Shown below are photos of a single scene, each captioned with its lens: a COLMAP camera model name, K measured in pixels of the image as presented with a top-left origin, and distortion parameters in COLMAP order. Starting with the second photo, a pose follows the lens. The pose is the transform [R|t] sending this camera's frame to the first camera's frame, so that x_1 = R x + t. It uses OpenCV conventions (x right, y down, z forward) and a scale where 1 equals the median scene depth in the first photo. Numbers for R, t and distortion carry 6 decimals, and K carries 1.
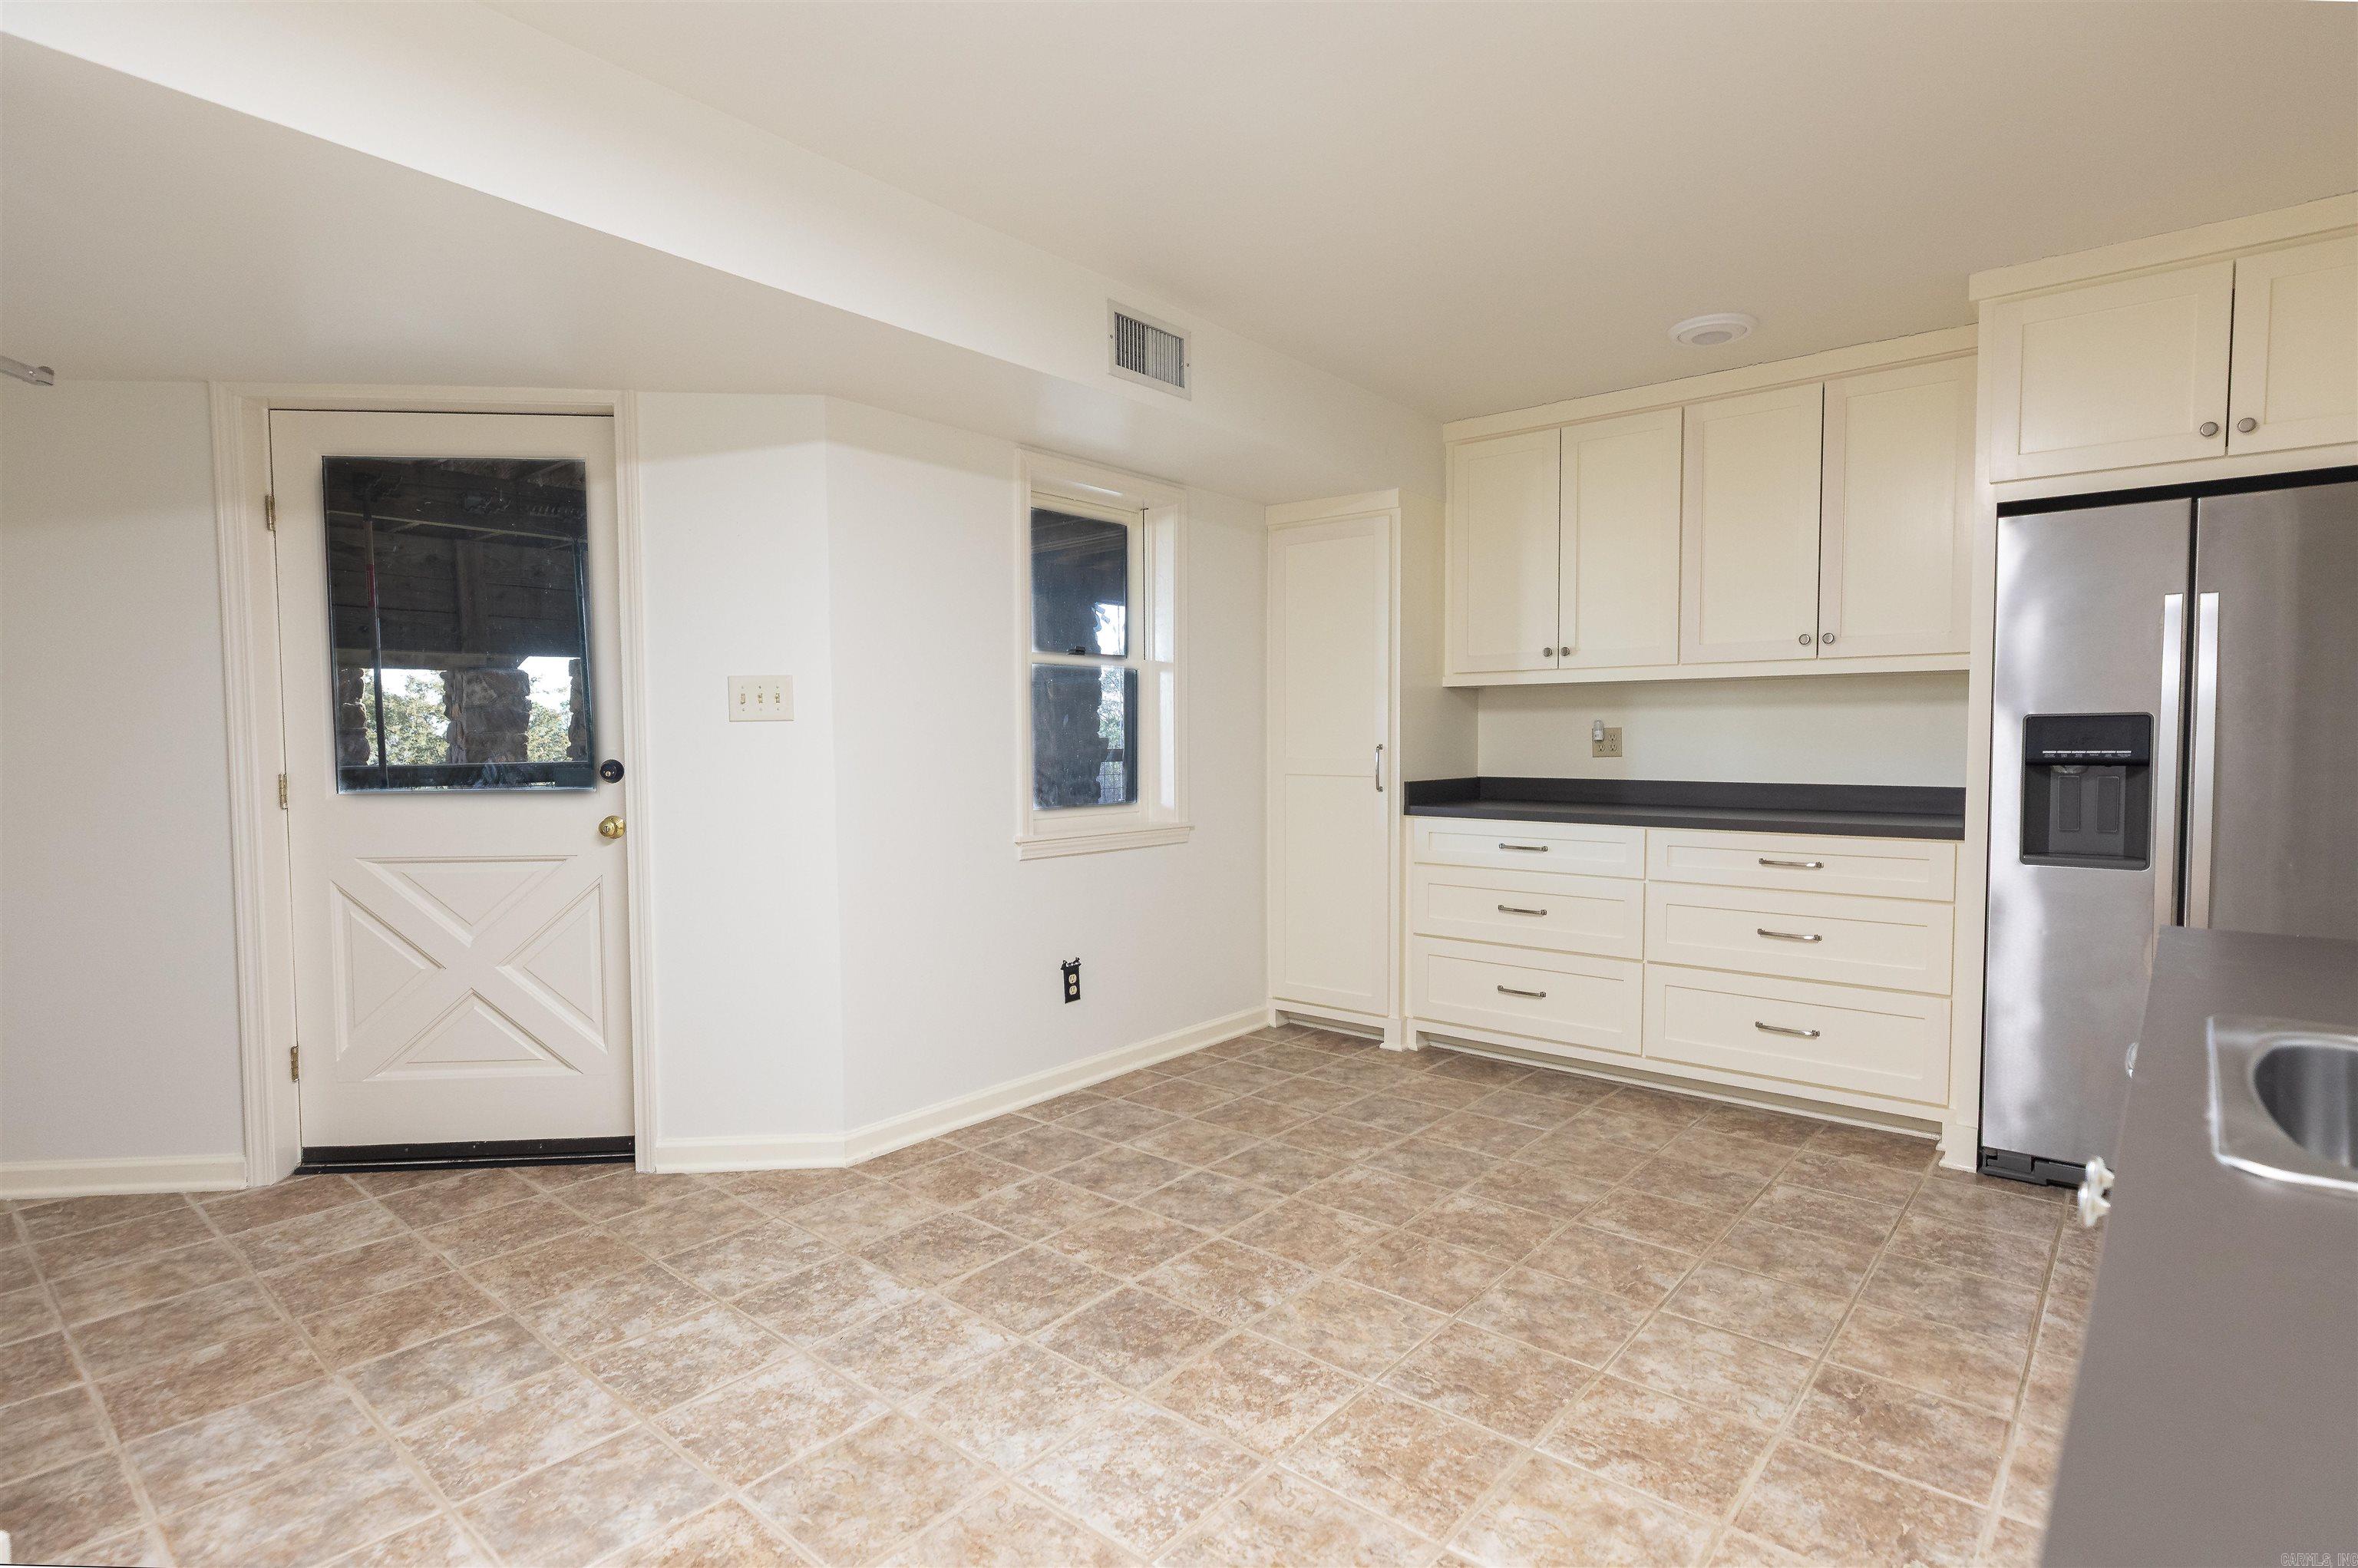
lens RADIAL K [[1200.4, 0, 1179.1], [0, 1200.4, 788.7], [0, 0, 1]] dist [-0.000214, 0.000056]
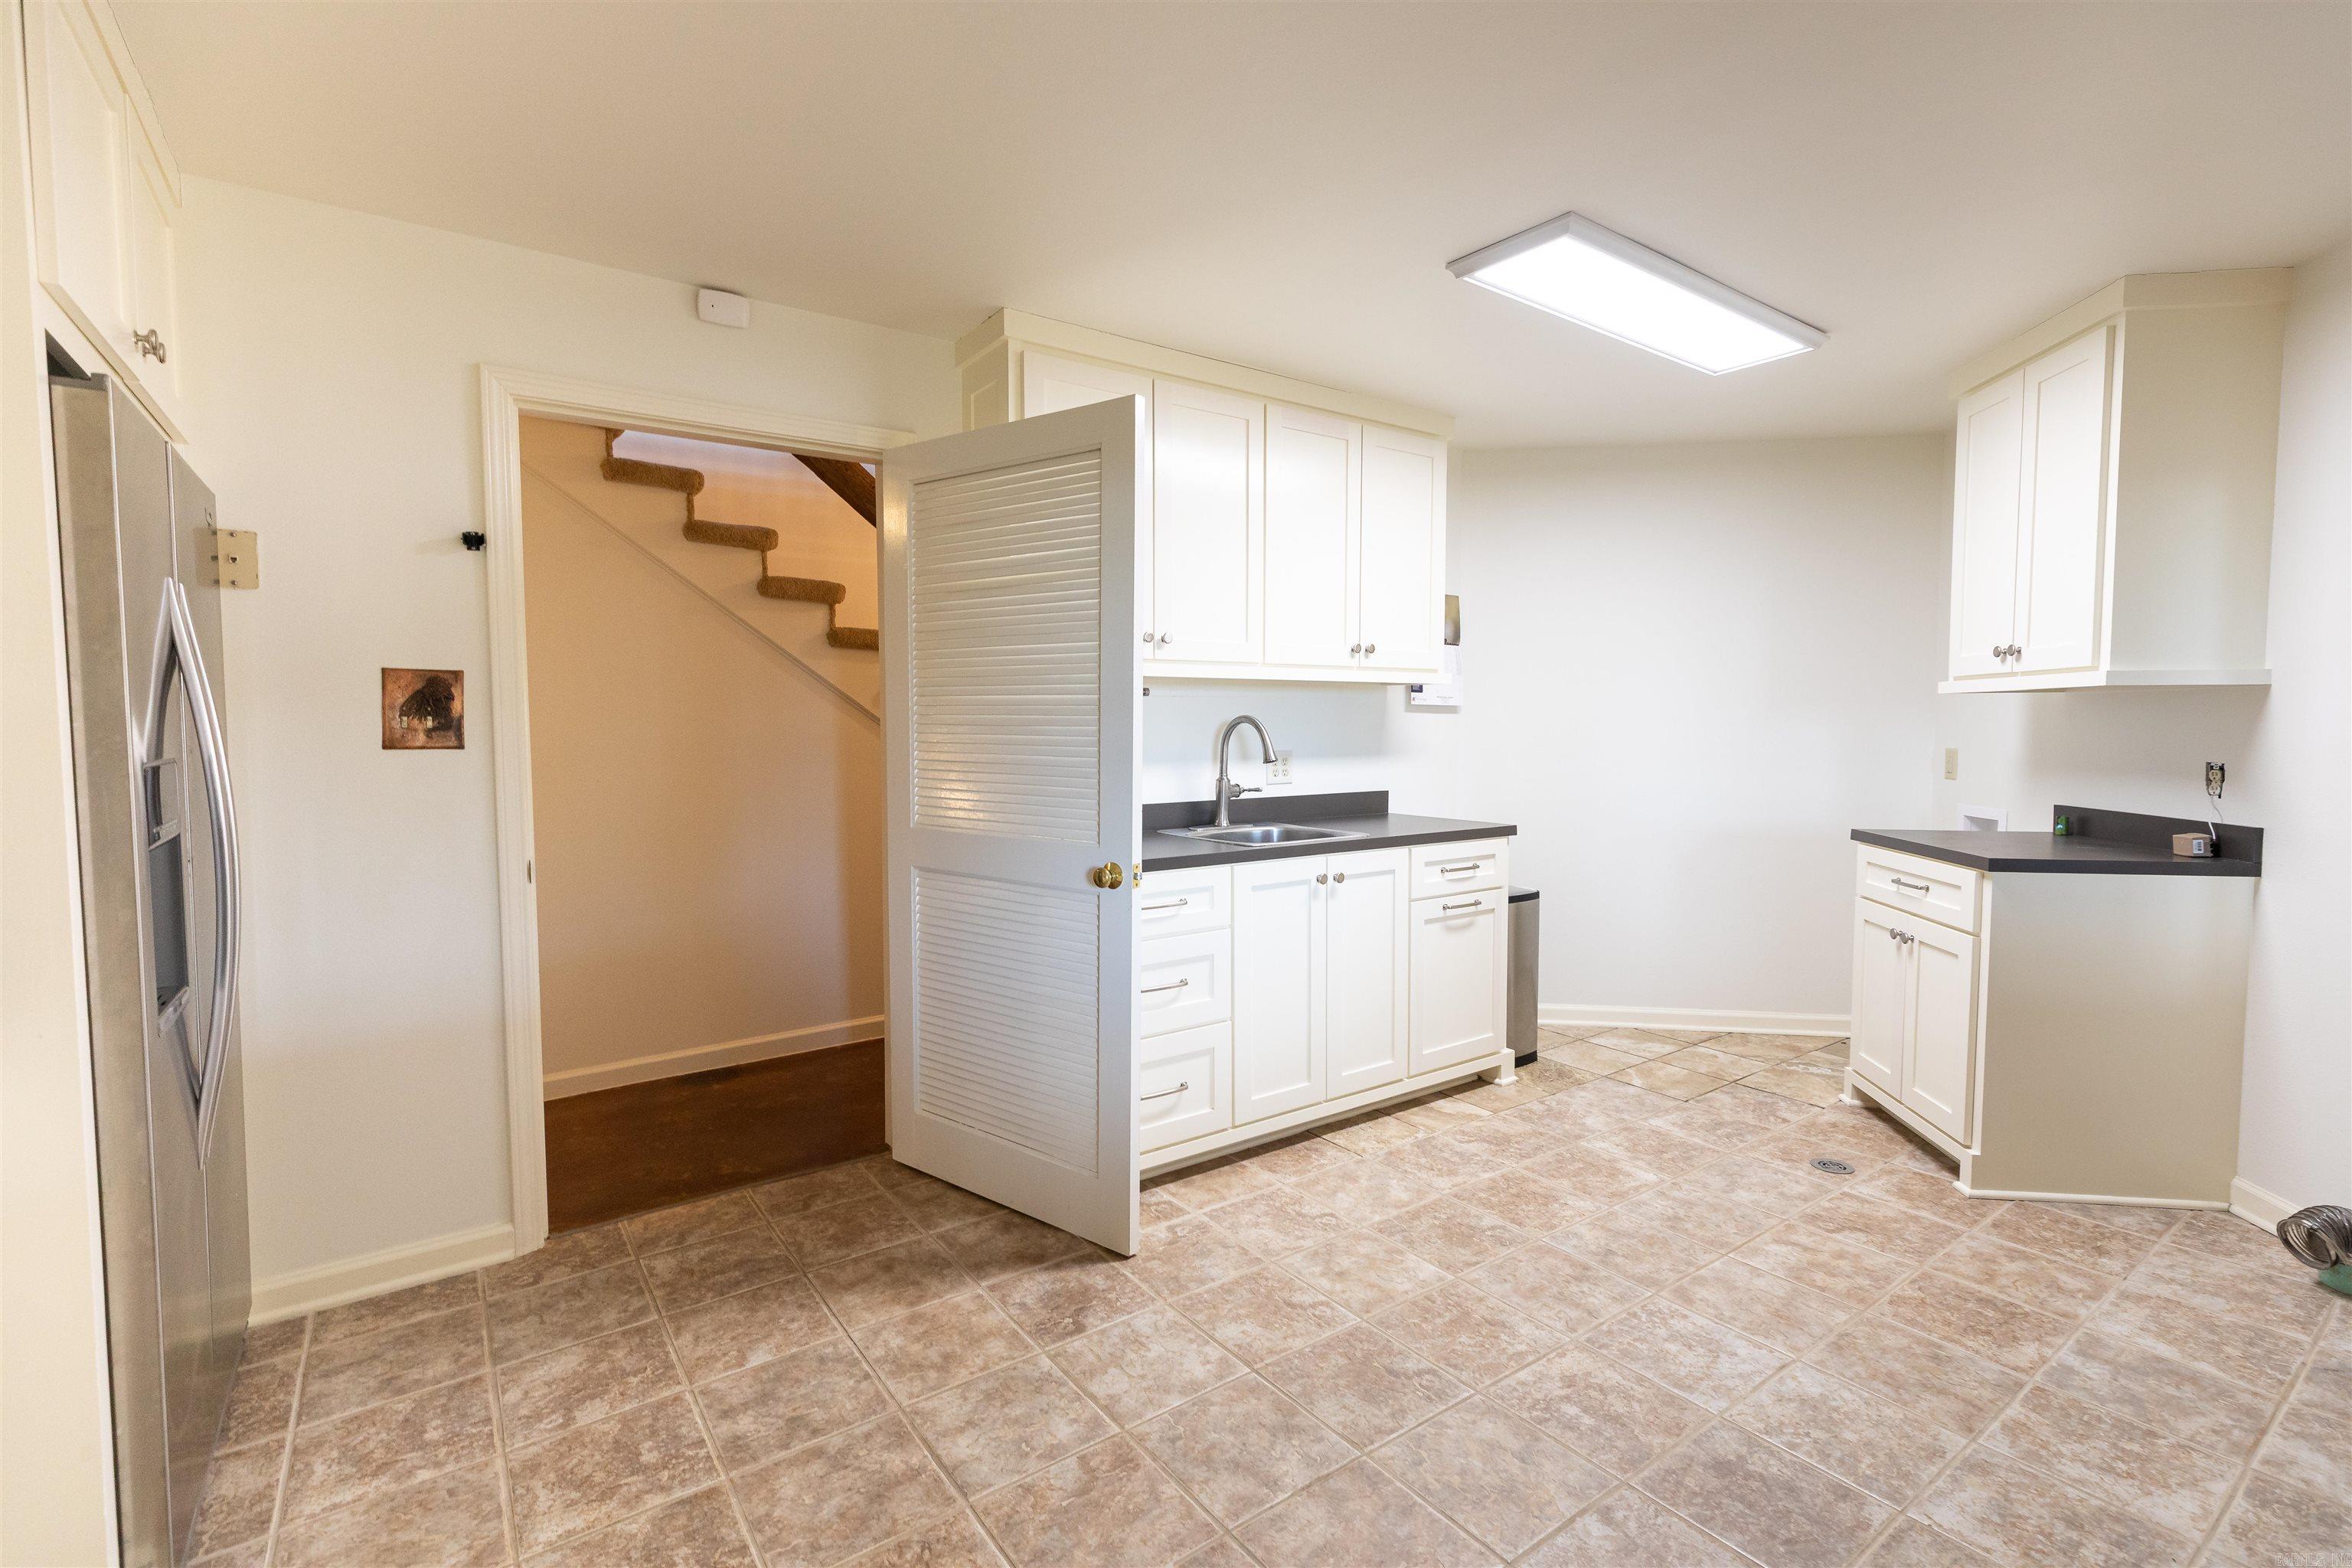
lens RADIAL K [[1076.9, 0, 1177.9], [0, 1076.9, 783.1], [0, 0, 1]] dist [-0.000518, 0.000128]
pose [[-0.971949, -0.006833, 0.235091, 0.198303], [0.017270, 0.994806, 0.100313, -0.130817], [-0.234556, 0.101559, -0.966783, 1.912393]]
